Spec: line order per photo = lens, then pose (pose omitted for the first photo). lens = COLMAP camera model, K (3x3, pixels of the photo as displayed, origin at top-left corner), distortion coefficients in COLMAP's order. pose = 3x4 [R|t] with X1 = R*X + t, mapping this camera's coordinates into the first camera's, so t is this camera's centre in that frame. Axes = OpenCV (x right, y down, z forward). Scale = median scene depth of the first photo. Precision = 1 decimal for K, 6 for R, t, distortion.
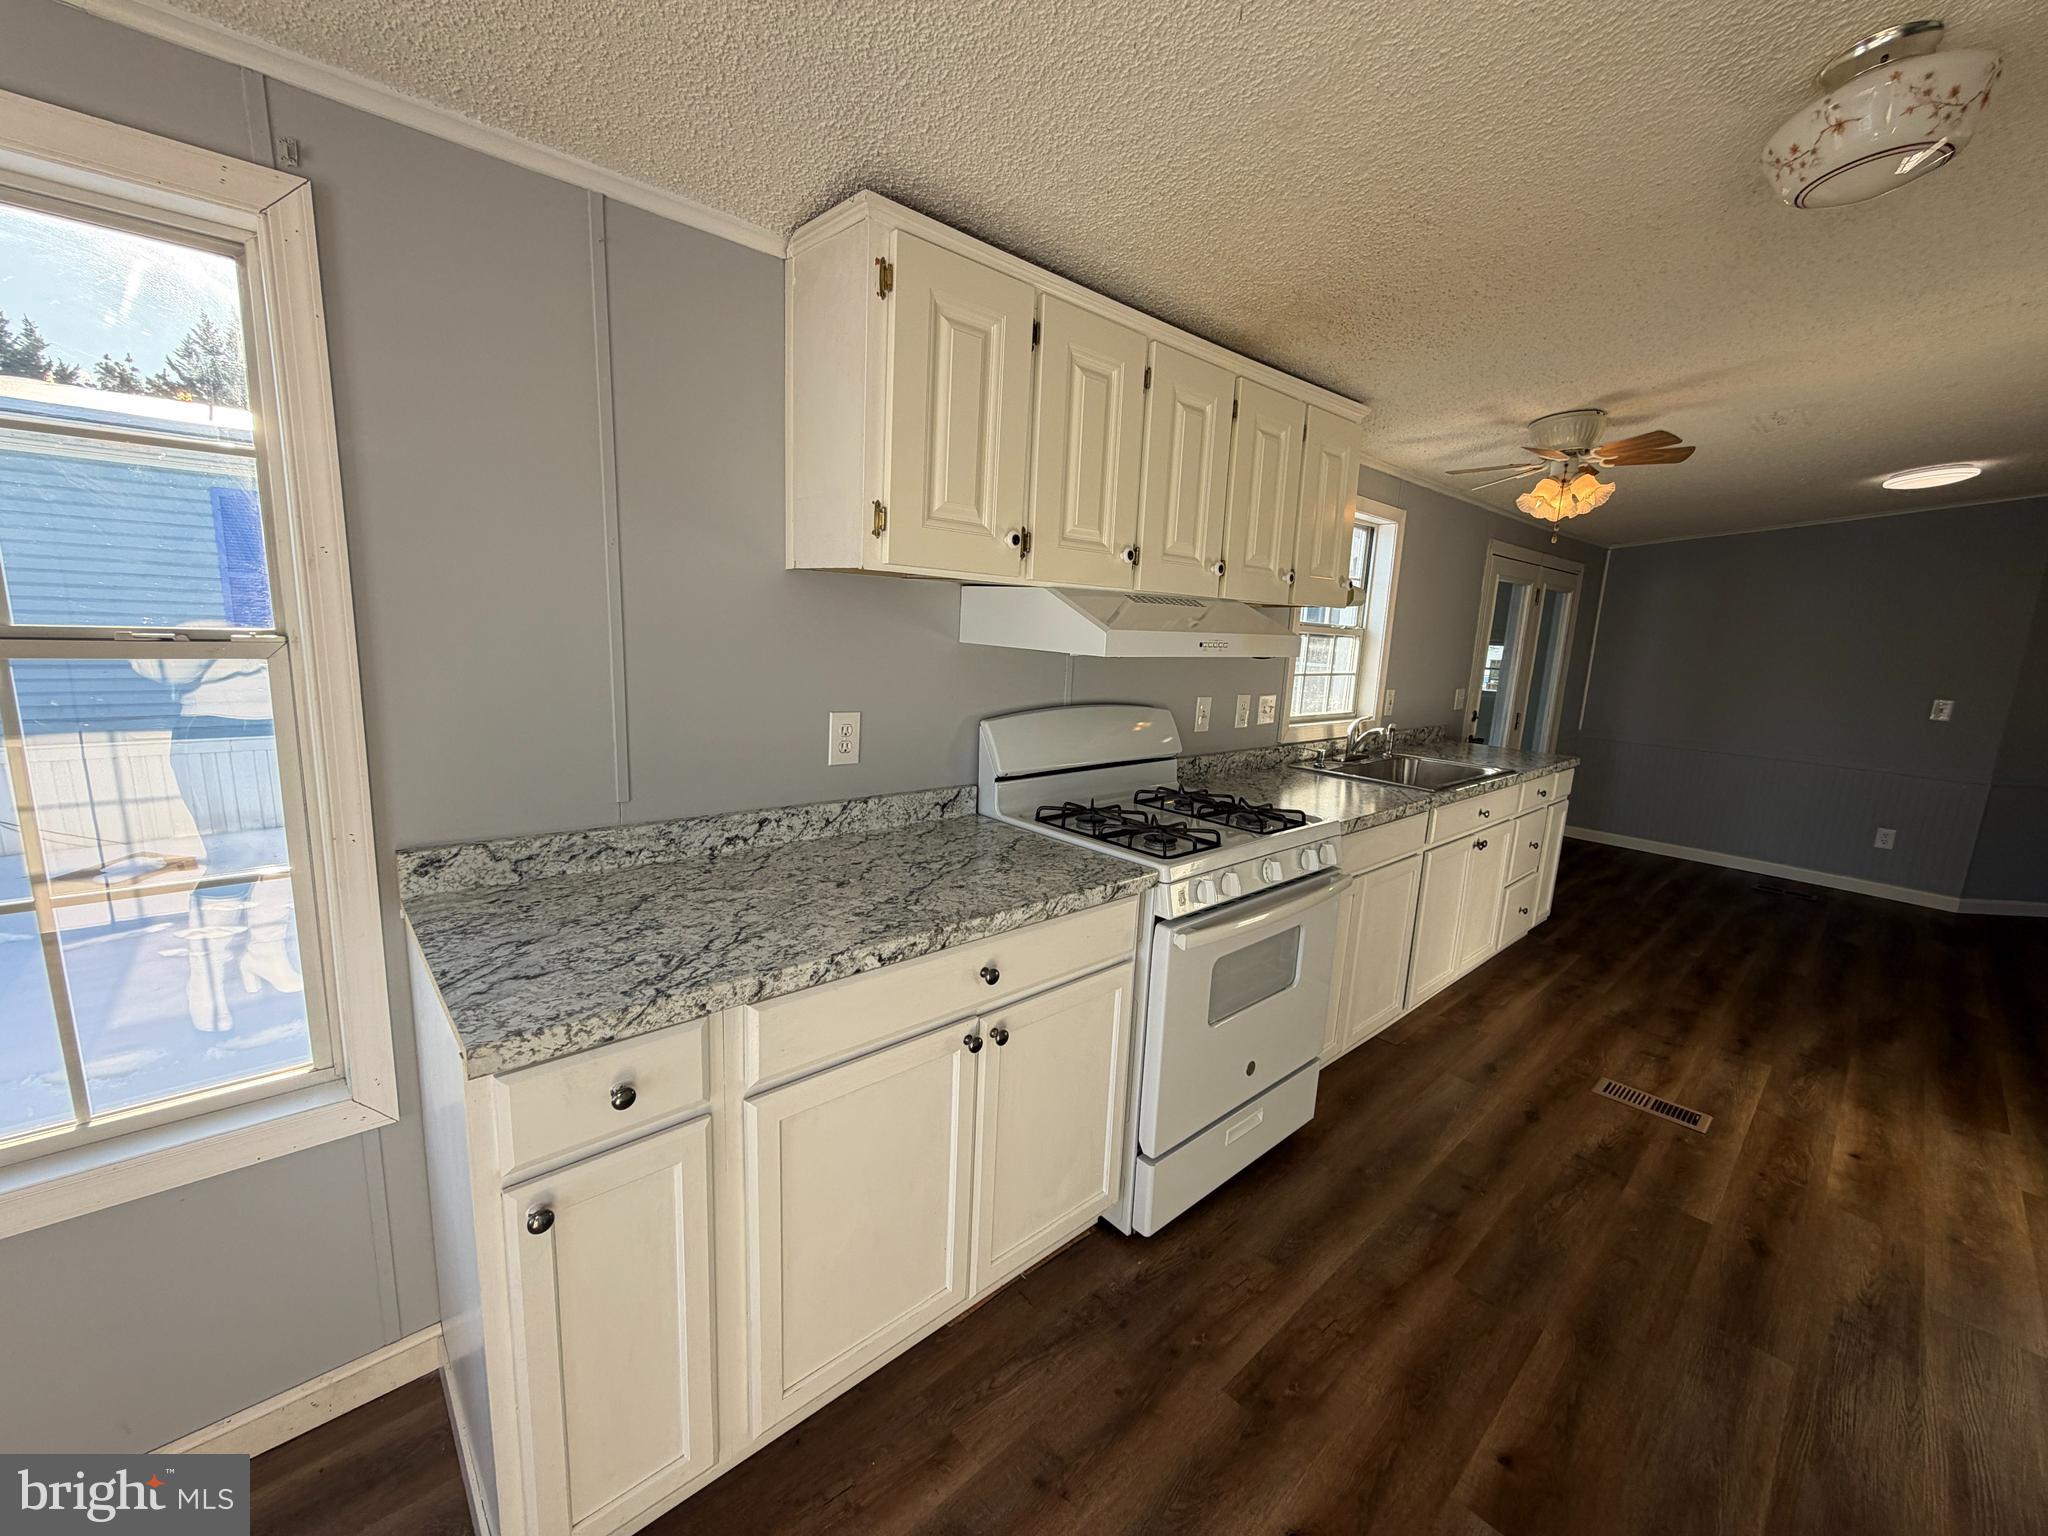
lens RADIAL K [[811.4, 0, 1021.0], [0, 811.4, 767.5], [0, 0, 1]] dist [-0.001069, 0.000395]
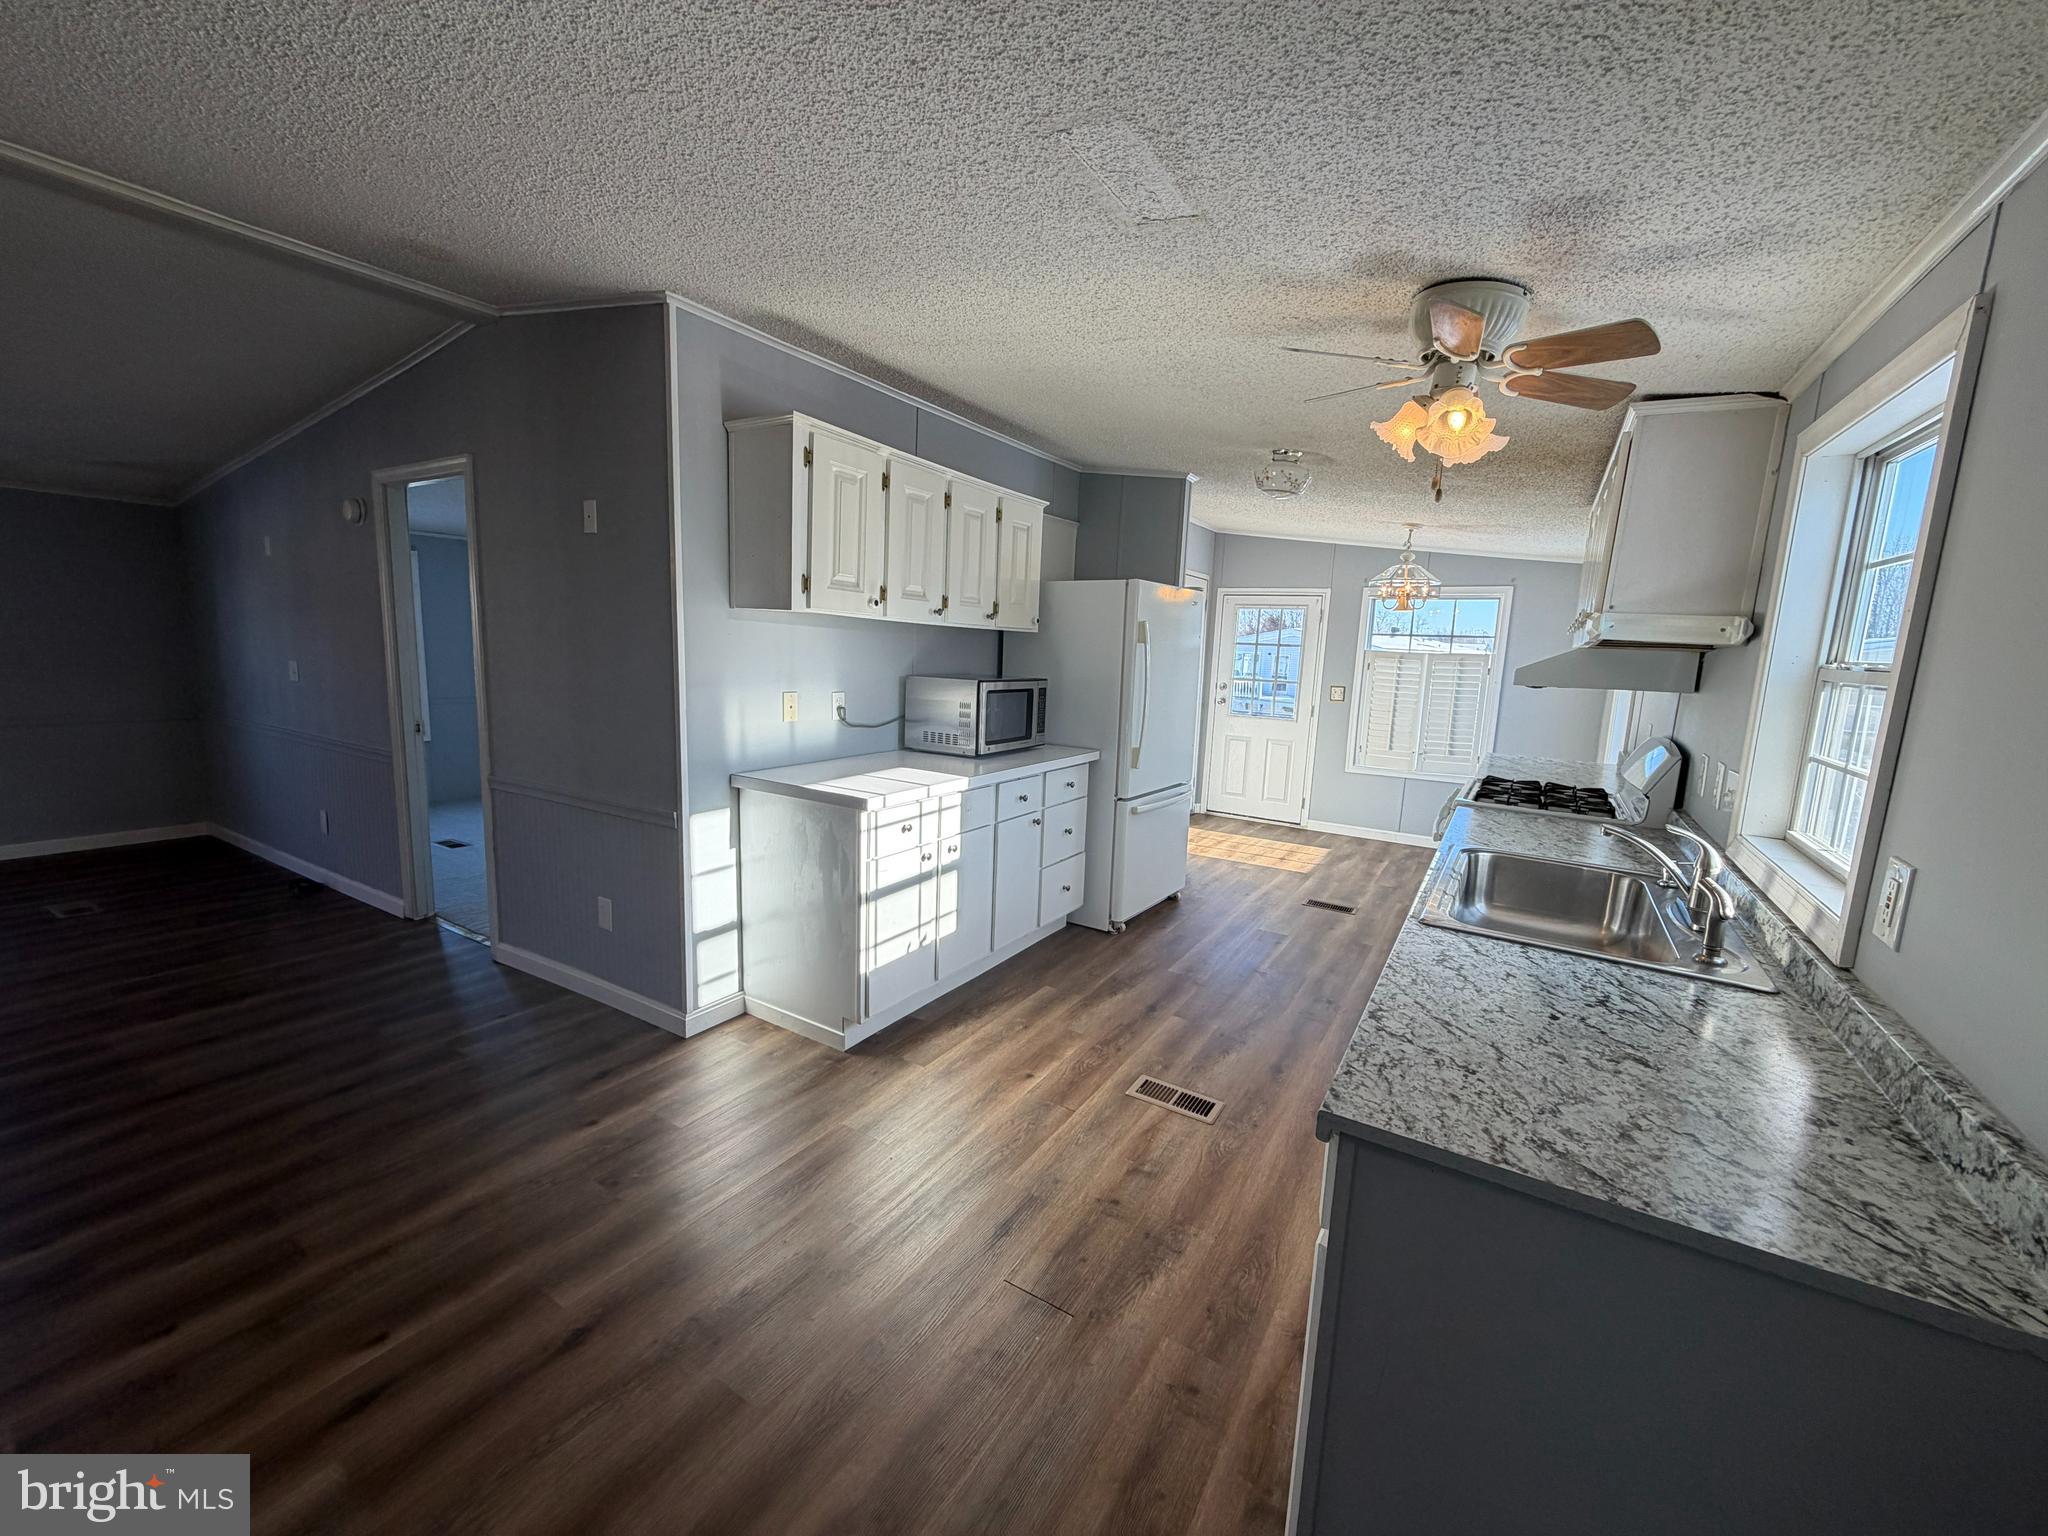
lens RADIAL K [[815.5, 0, 1019.9], [0, 815.5, 766.7], [0, 0, 1]] dist [-0.000943, -0.000043]
pose [[-0.956872, -0.042421, -0.287397, 1.839352], [-0.133200, 0.943231, 0.304257, -0.378640], [0.258175, 0.329416, -0.908202, 2.511620]]
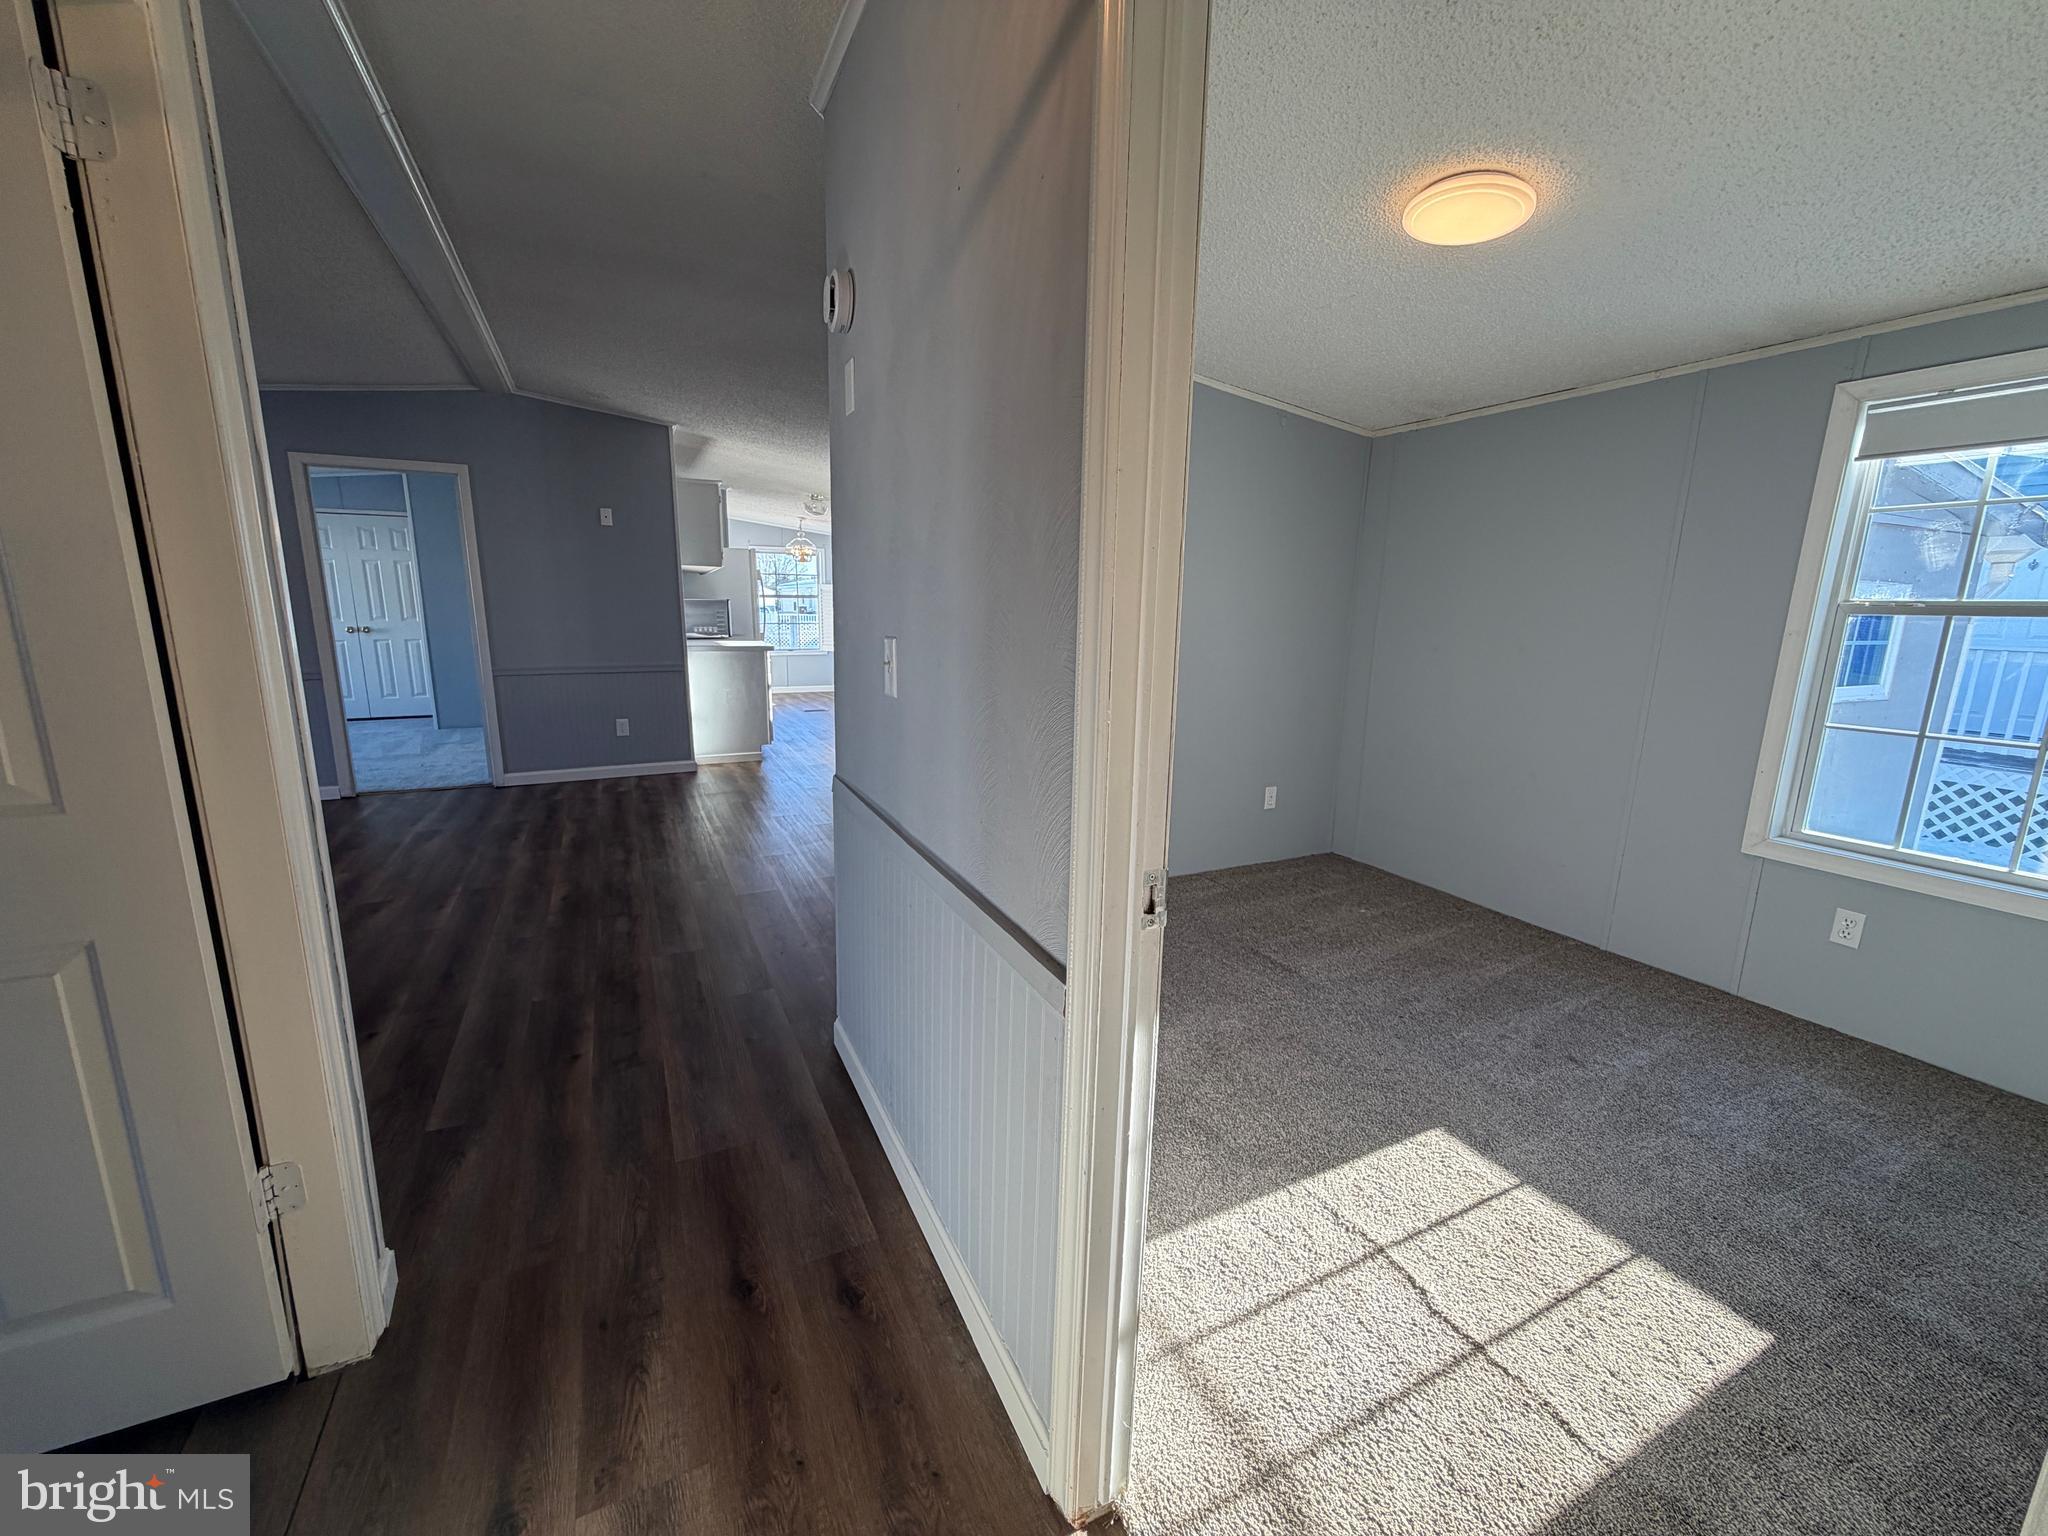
lens RADIAL K [[816.9, 0, 1022.7], [0, 816.9, 762.4], [0, 0, 1]] dist [0.002150, -0.000264]
pose [[-0.269184, 0.136462, -0.953372, 4.896937], [-0.200383, 0.960311, 0.194033, -0.267895], [0.942012, 0.243270, -0.231156, 3.128191]]
